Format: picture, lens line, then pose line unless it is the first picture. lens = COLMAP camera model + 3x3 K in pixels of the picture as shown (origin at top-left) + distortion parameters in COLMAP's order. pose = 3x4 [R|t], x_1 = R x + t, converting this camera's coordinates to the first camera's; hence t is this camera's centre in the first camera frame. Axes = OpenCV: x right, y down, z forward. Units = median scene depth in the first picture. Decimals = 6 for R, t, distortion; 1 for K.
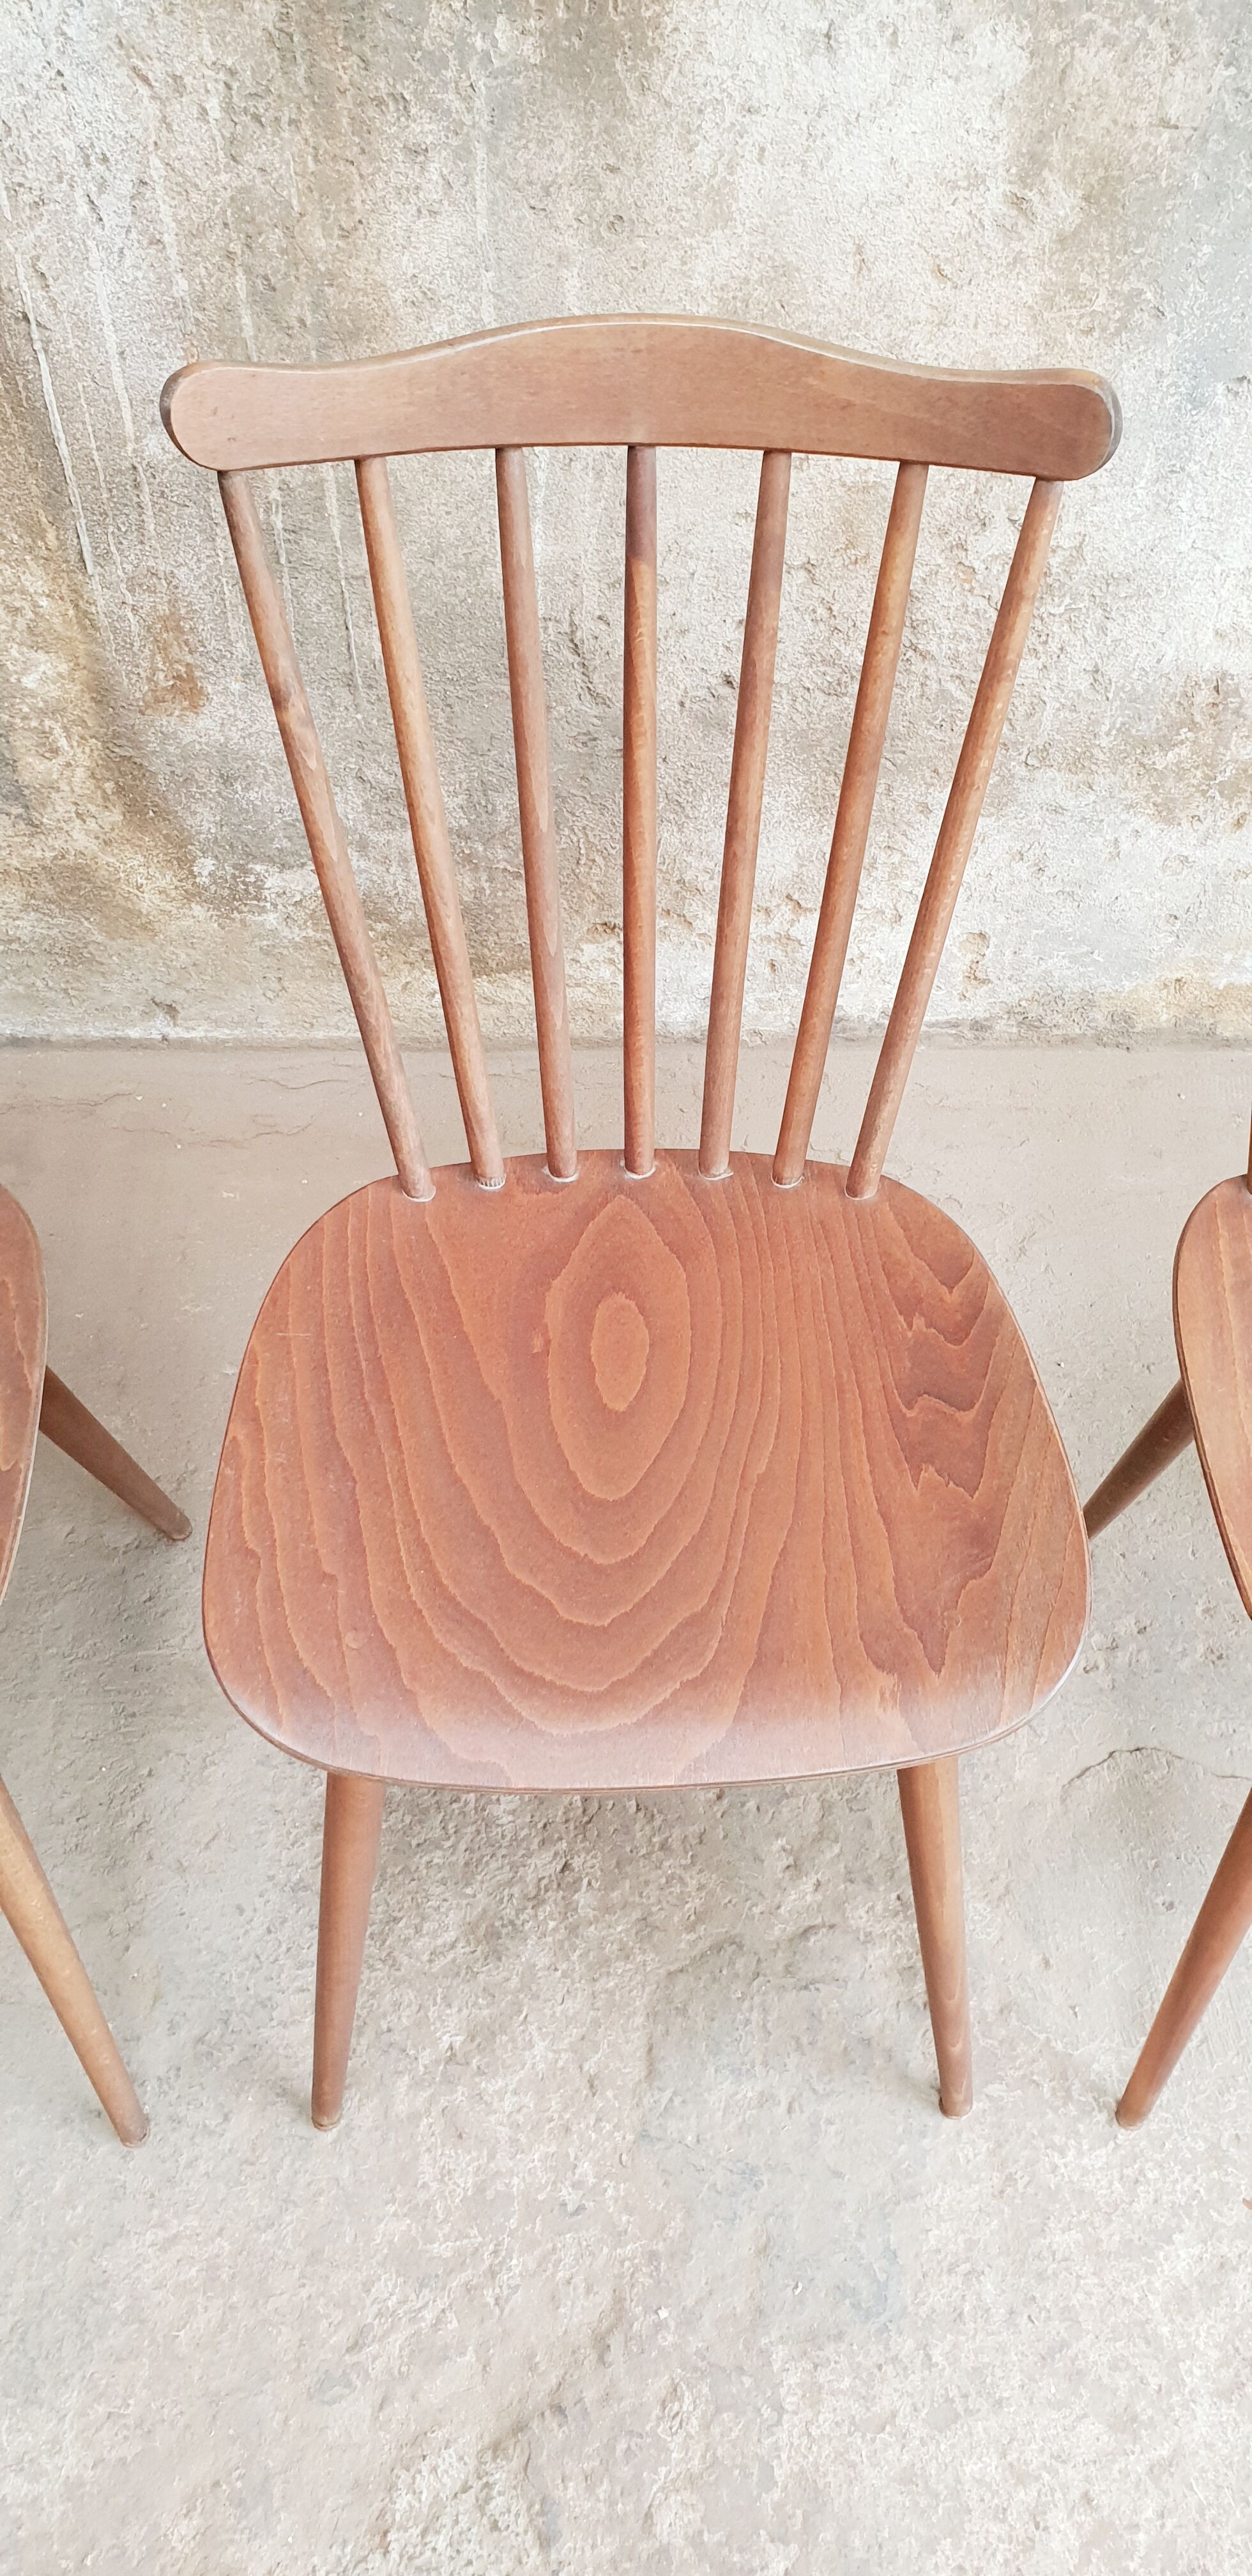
lens RADIAL K [[1993.3, 0, 653.7], [0, 1993.3, 1300.0], [0, 0, 1]] dist [-0.005432, 0.037479]
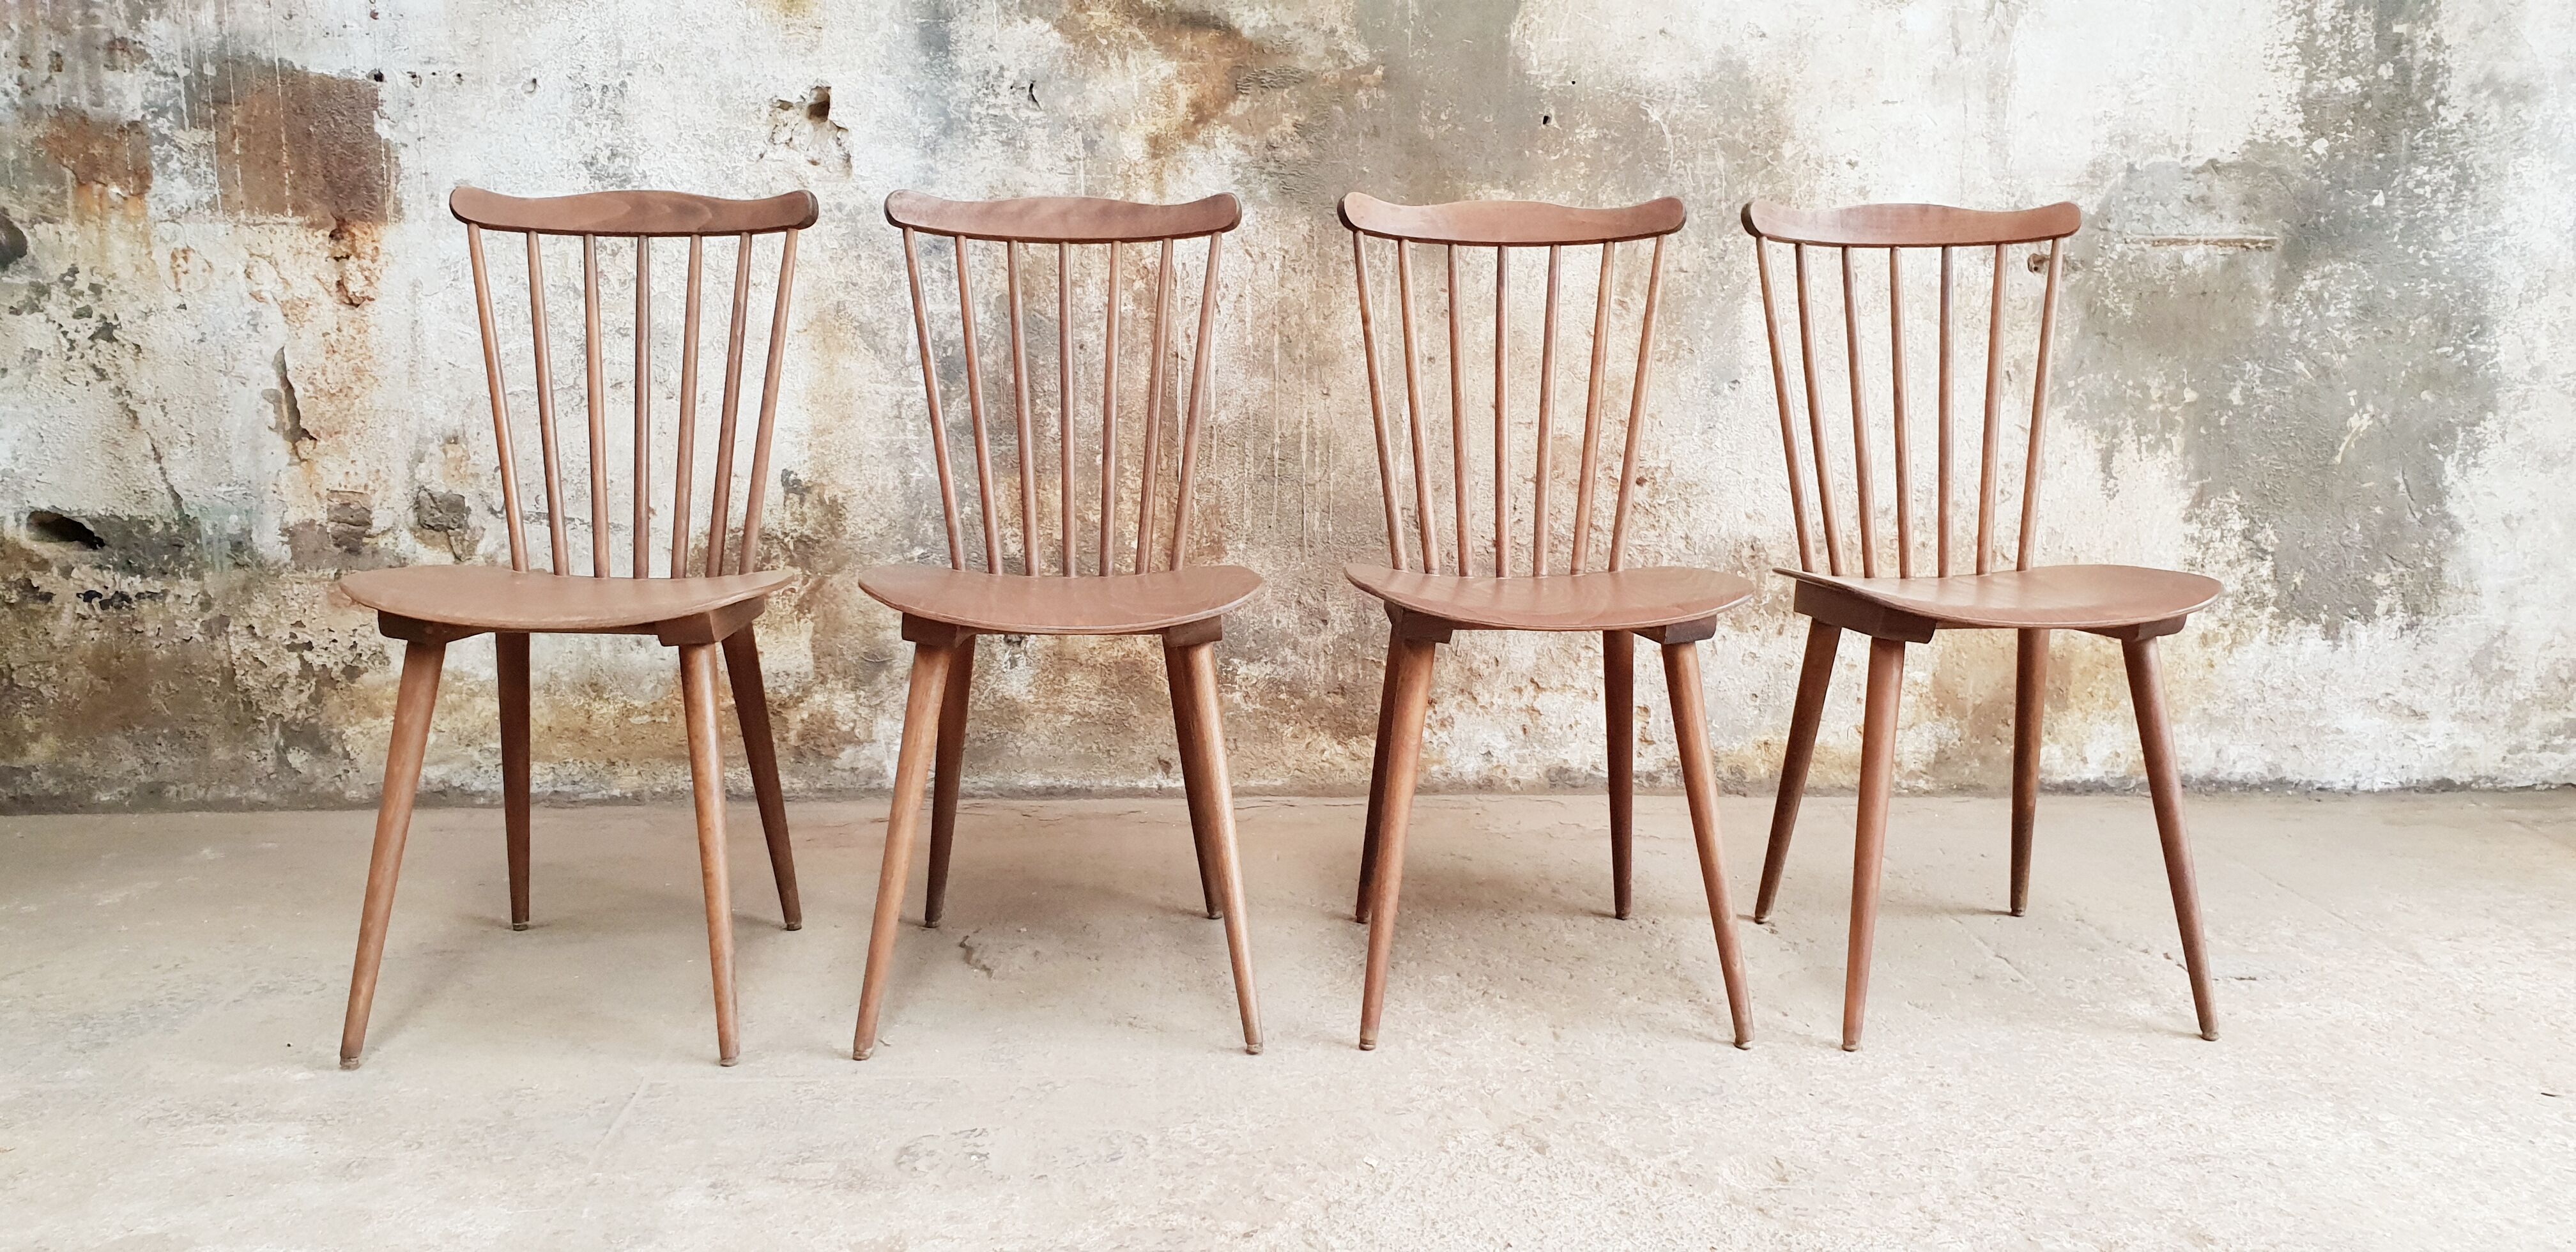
lens RADIAL K [[1929.8, 0, 1276.7], [0, 1929.8, 629.8], [0, 0, 1]] dist [0.174963, -0.328514]
pose [[0.999631, -0.009220, 0.025559, -0.275243], [0.023503, 0.765377, -0.643153, 1.171696], [-0.013632, 0.643516, 0.765311, -0.460064]]
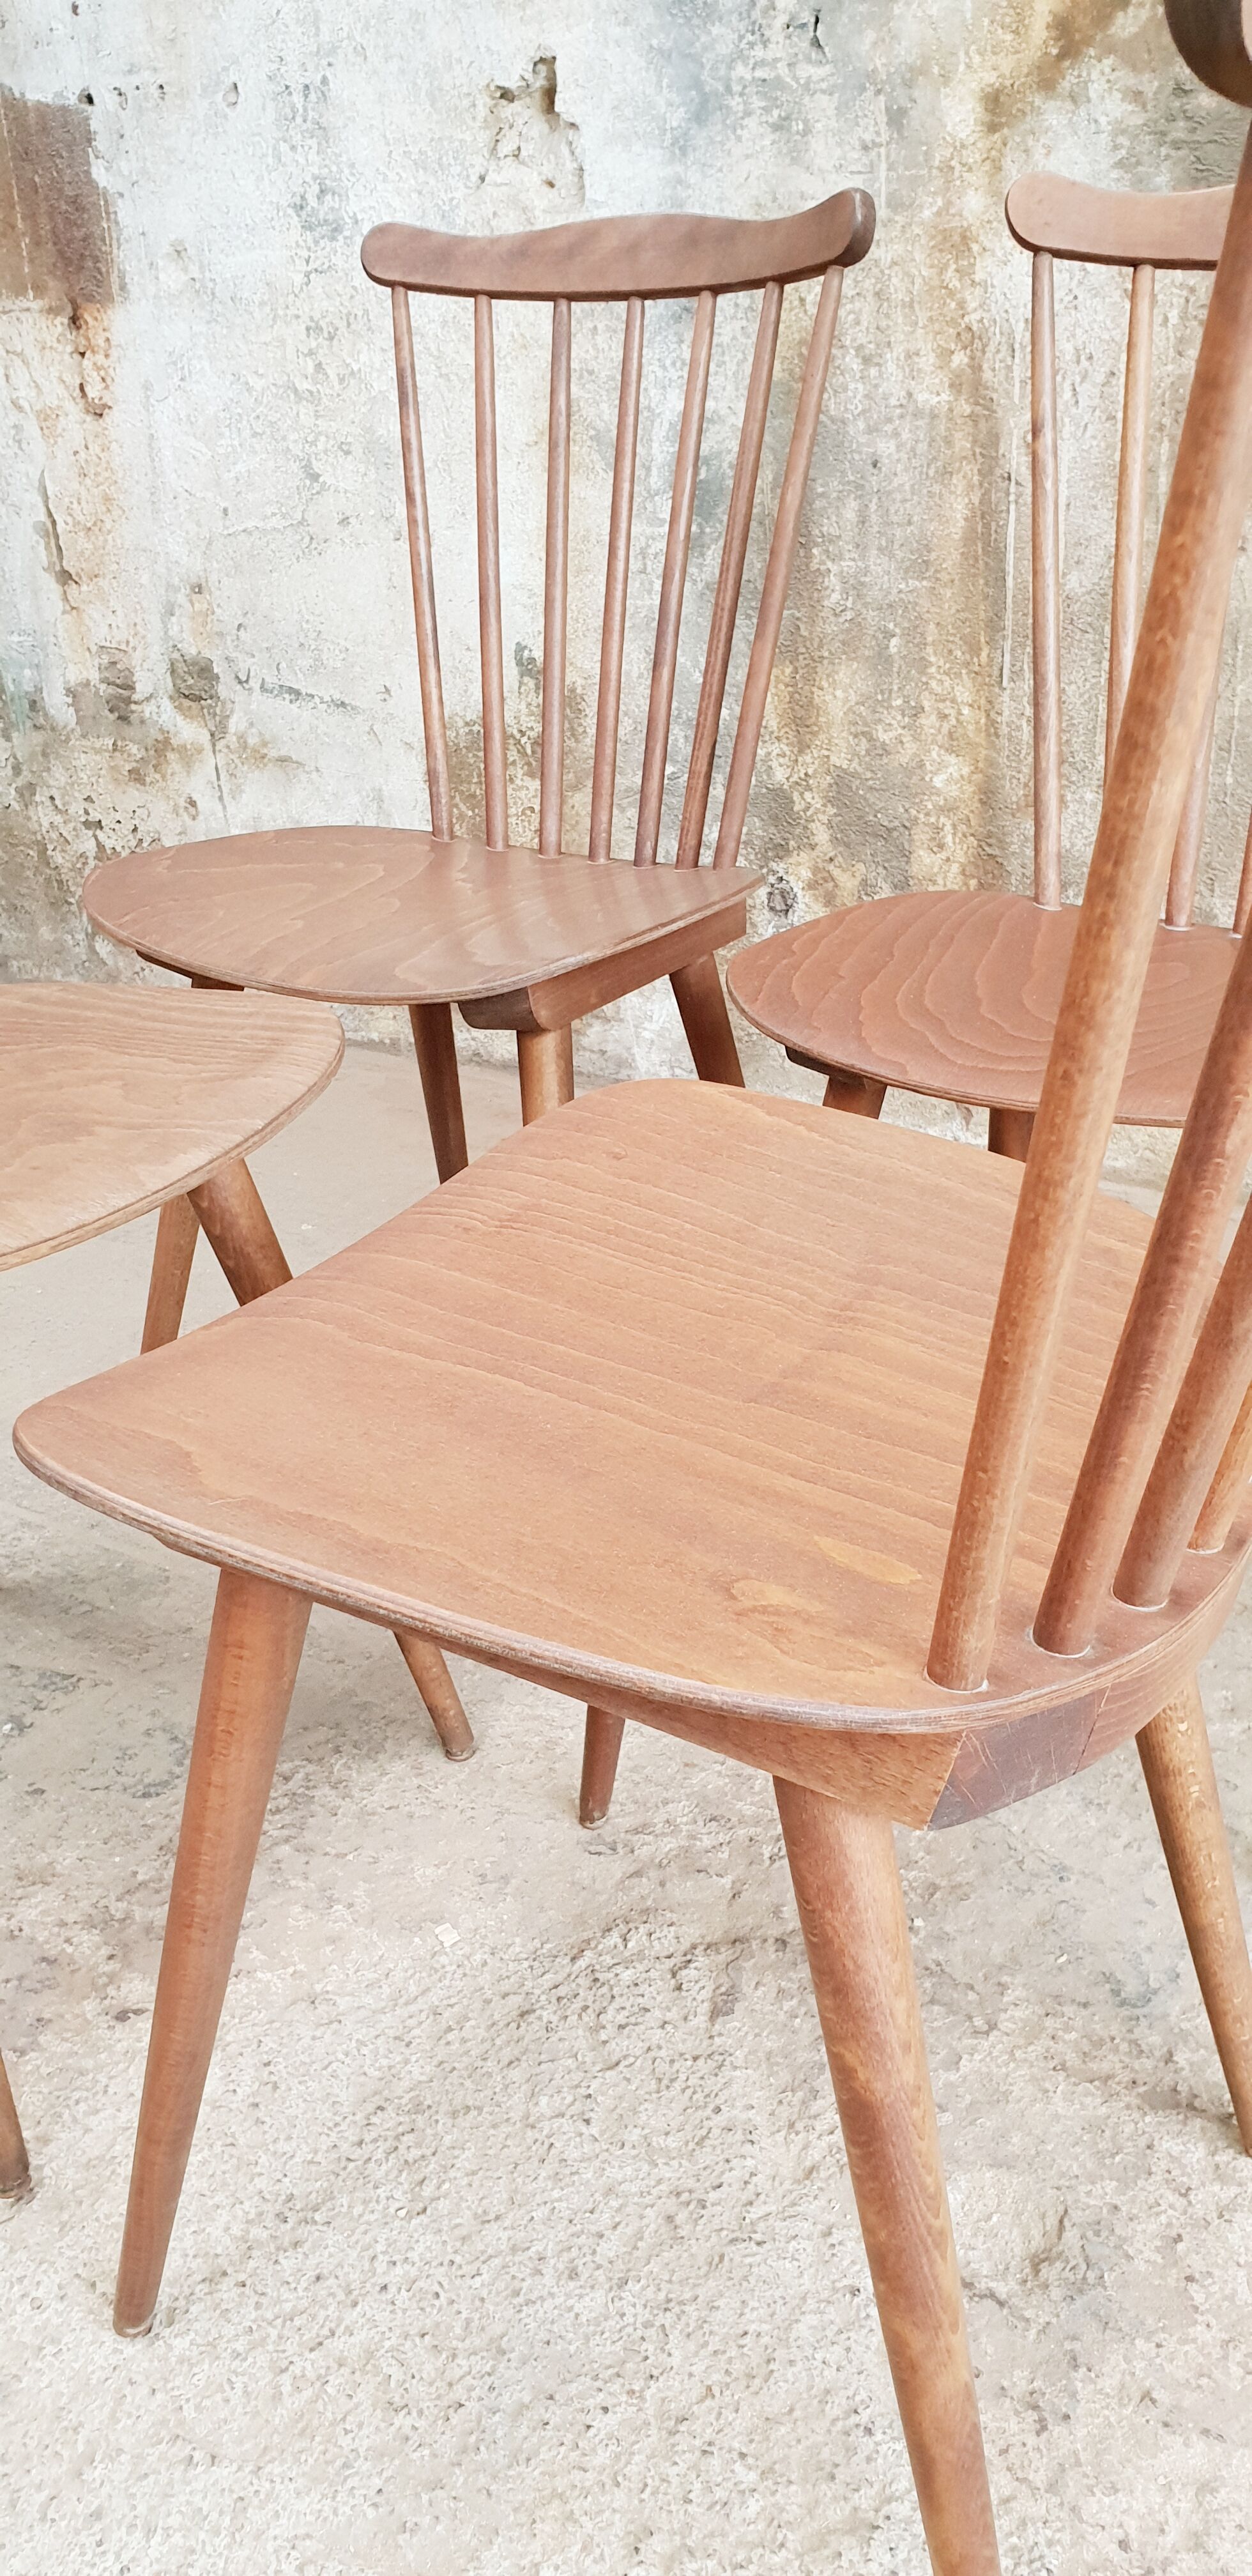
lens RADIAL K [[2027.4, 0, 688.9], [0, 2027.4, 1306.1], [0, 0, 1]] dist [0.003840, 0.053474]
pose [[0.850753, 0.197246, -0.487148, 0.316050], [-0.386833, 0.862471, -0.326351, 0.585352], [0.355779, 0.466089, 0.810051, 0.043853]]
